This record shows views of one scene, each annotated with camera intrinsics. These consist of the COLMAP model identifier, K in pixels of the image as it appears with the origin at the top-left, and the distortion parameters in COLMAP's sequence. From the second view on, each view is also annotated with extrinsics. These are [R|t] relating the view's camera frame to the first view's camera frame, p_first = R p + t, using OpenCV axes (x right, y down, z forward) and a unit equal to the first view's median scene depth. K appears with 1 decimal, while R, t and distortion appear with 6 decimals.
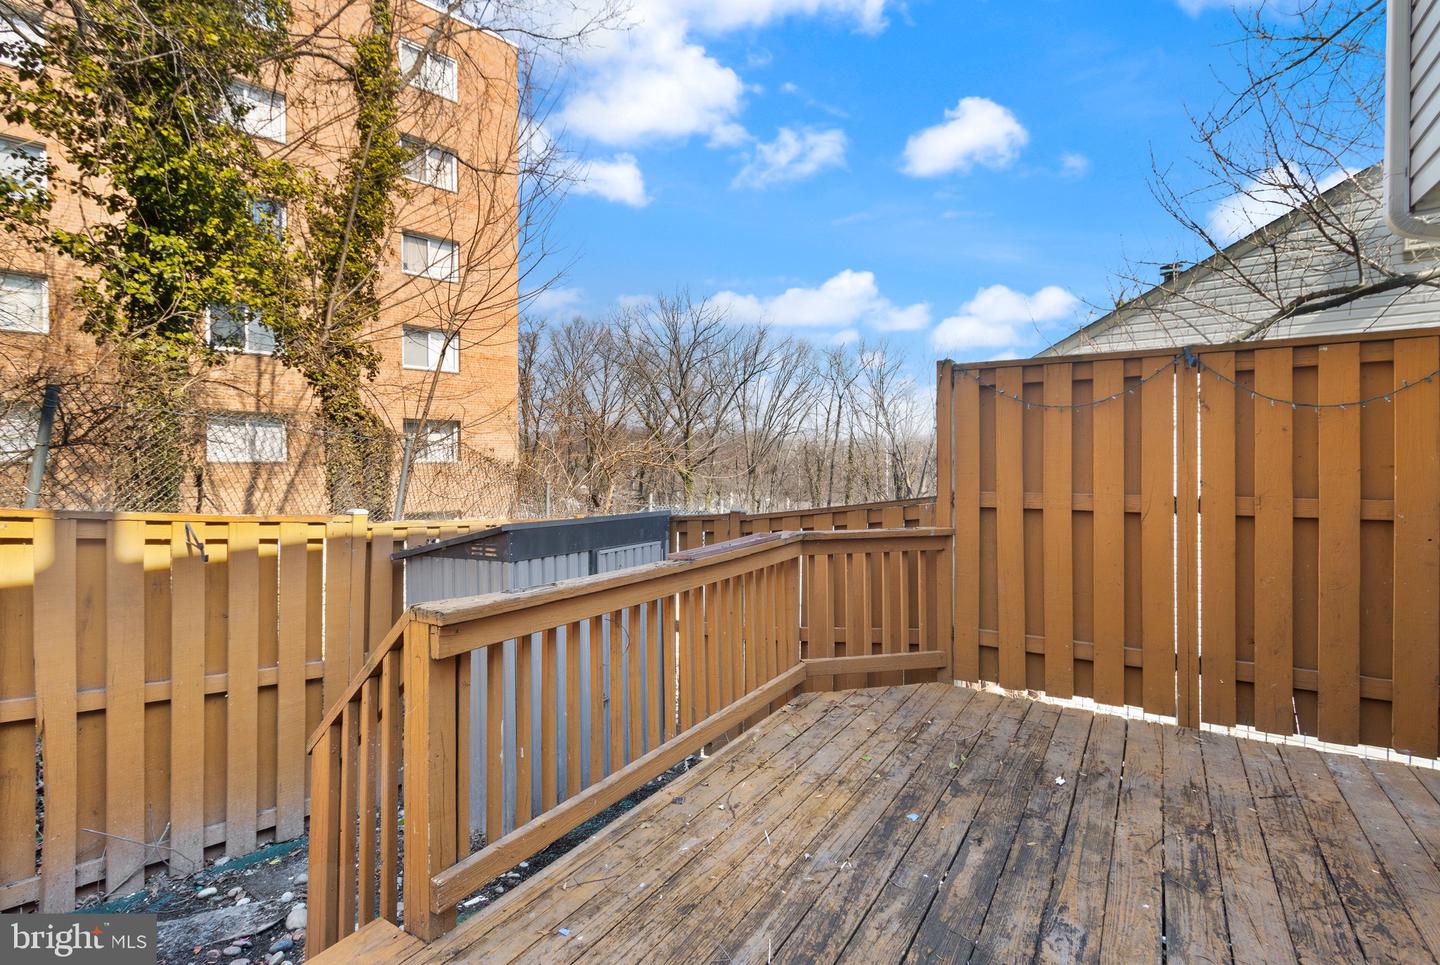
lens RADIAL K [[669.7, 0, 721.8], [0, 669.7, 470.5], [0, 0, 1]] dist [0.011522, -0.003686]
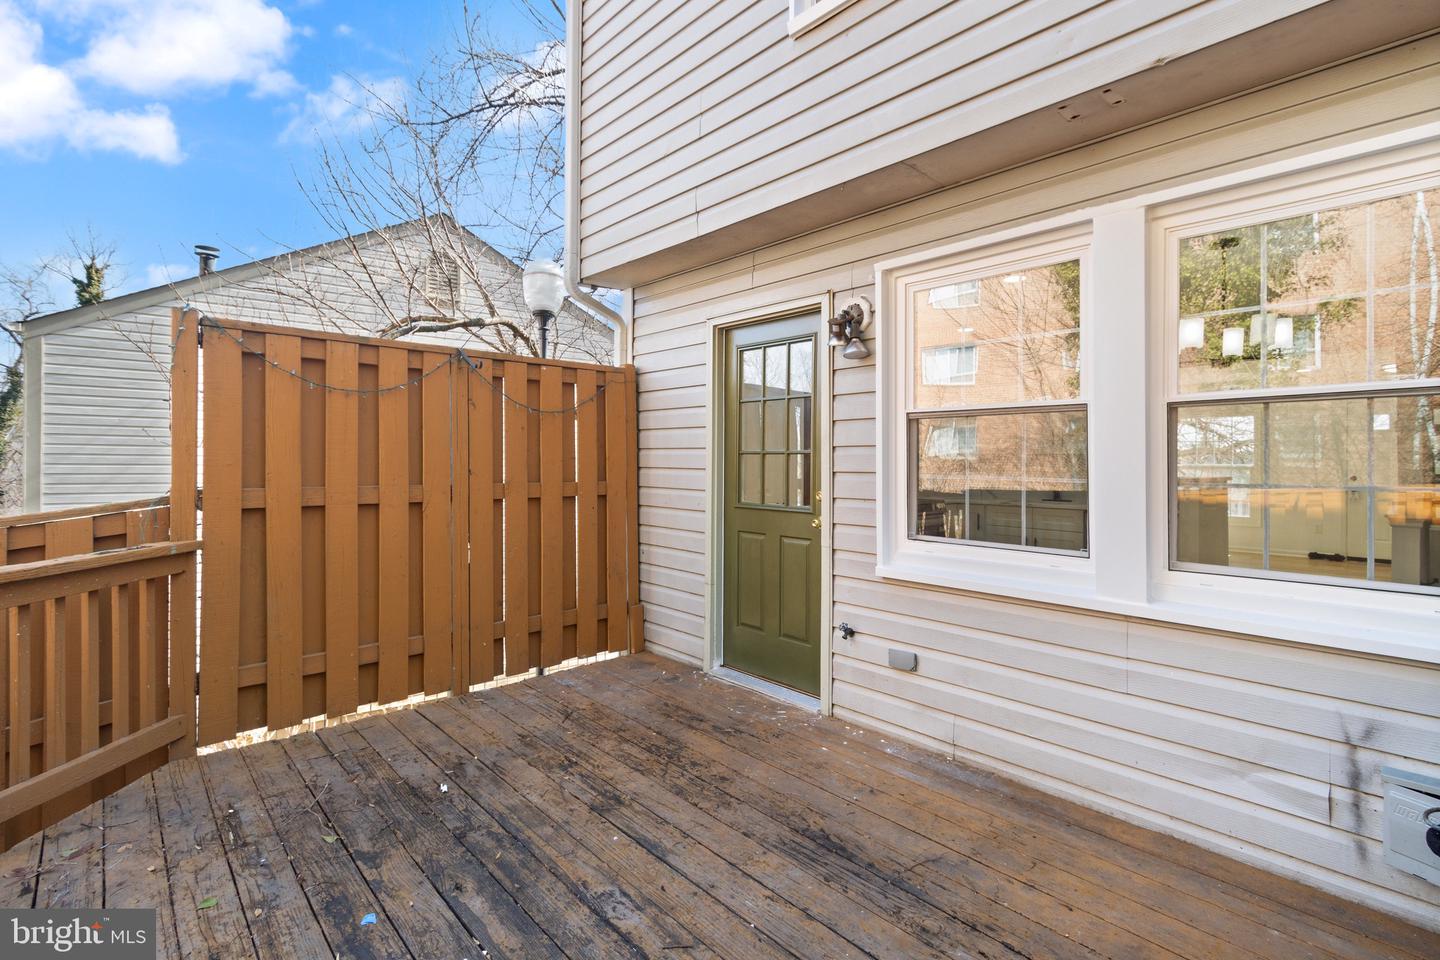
lens RADIAL K [[669.7, 0, 701.4], [0, 669.7, 461.1], [0, 0, 1]] dist [0.011522, -0.003686]
pose [[0.261952, 0.000727, 0.965081, -0.314266], [0.004697, 0.999987, -0.002029, 0.005150], [-0.965069, 0.005065, 0.261945, 0.399733]]
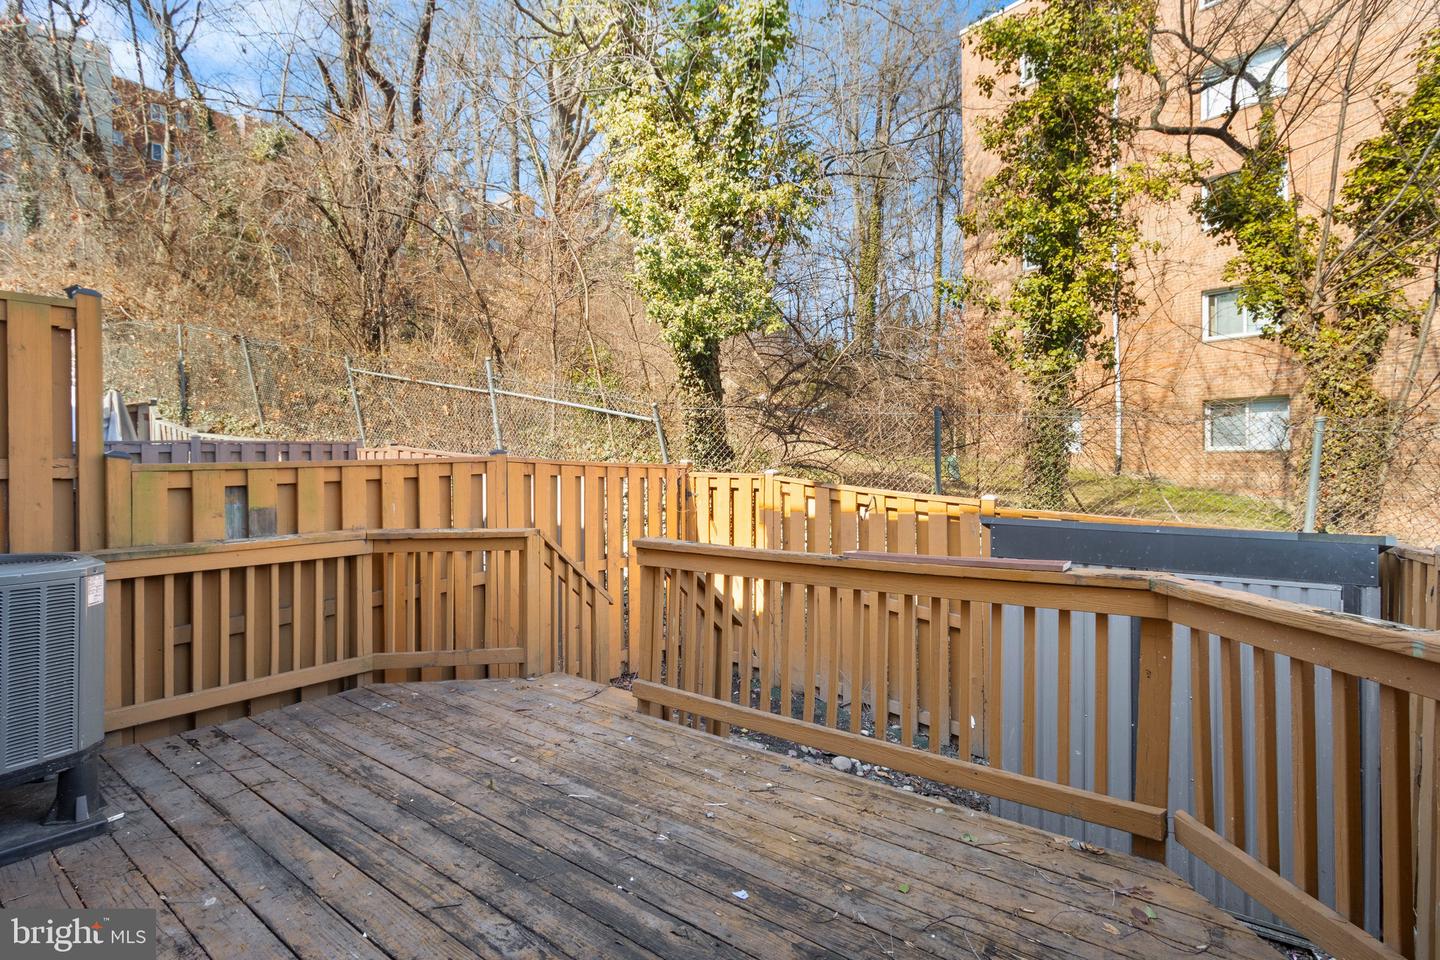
lens RADIAL K [[669.7, 0, 704.4], [0, 669.7, 464.1], [0, 0, 1]] dist [0.011522, -0.003686]
pose [[-0.082502, 0.008694, -0.996553, 0.995981], [0.002606, 0.999960, 0.008508, -0.012771], [0.996587, -0.001895, -0.082522, 0.928635]]
